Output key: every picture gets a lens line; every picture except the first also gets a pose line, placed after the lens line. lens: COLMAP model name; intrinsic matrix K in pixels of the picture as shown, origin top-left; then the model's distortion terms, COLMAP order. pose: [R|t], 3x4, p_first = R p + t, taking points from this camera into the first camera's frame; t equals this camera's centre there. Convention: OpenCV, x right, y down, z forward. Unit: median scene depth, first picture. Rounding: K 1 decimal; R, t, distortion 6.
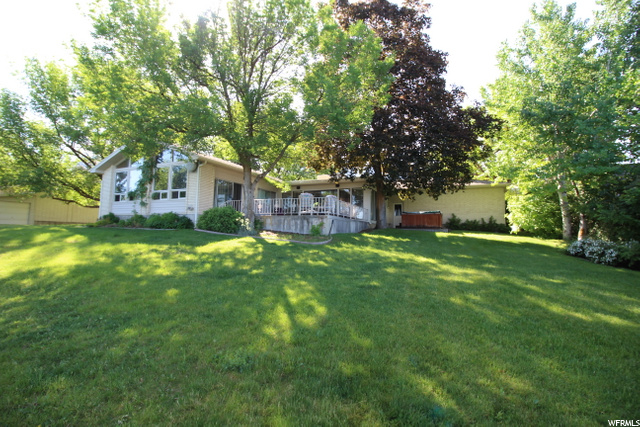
lens RADIAL K [[284.3, 0, 321.3], [0, 284.3, 210.1], [0, 0, 1]] dist [-0.030538, -0.001210]
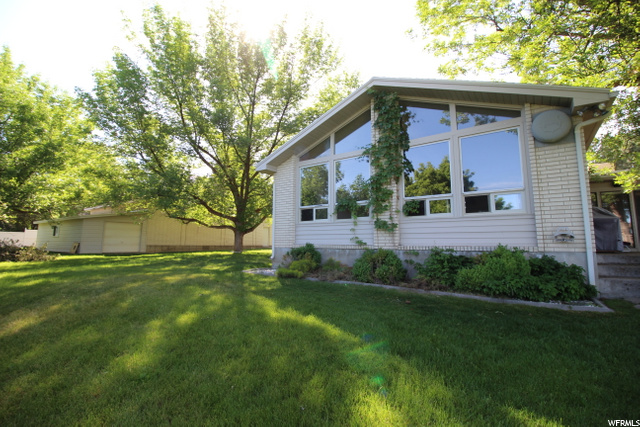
lens RADIAL K [[284.3, 0, 321.3], [0, 284.3, 210.1], [0, 0, 1]] dist [-0.030538, -0.001210]
pose [[0.979099, -0.031186, -0.200978, -0.617695], [0.023710, 0.998938, -0.039501, -0.030883], [0.201996, 0.033911, 0.978799, 0.488497]]
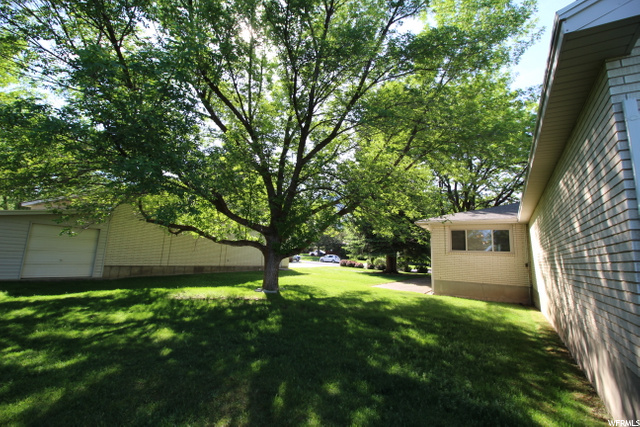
lens RADIAL K [[284.3, 0, 321.3], [0, 284.3, 210.1], [0, 0, 1]] dist [-0.030538, -0.001210]
pose [[0.990302, 0.006925, -0.138756, -0.971100], [-0.017535, 0.997000, -0.075395, -0.046565], [0.137817, 0.077097, 0.987452, 0.909045]]
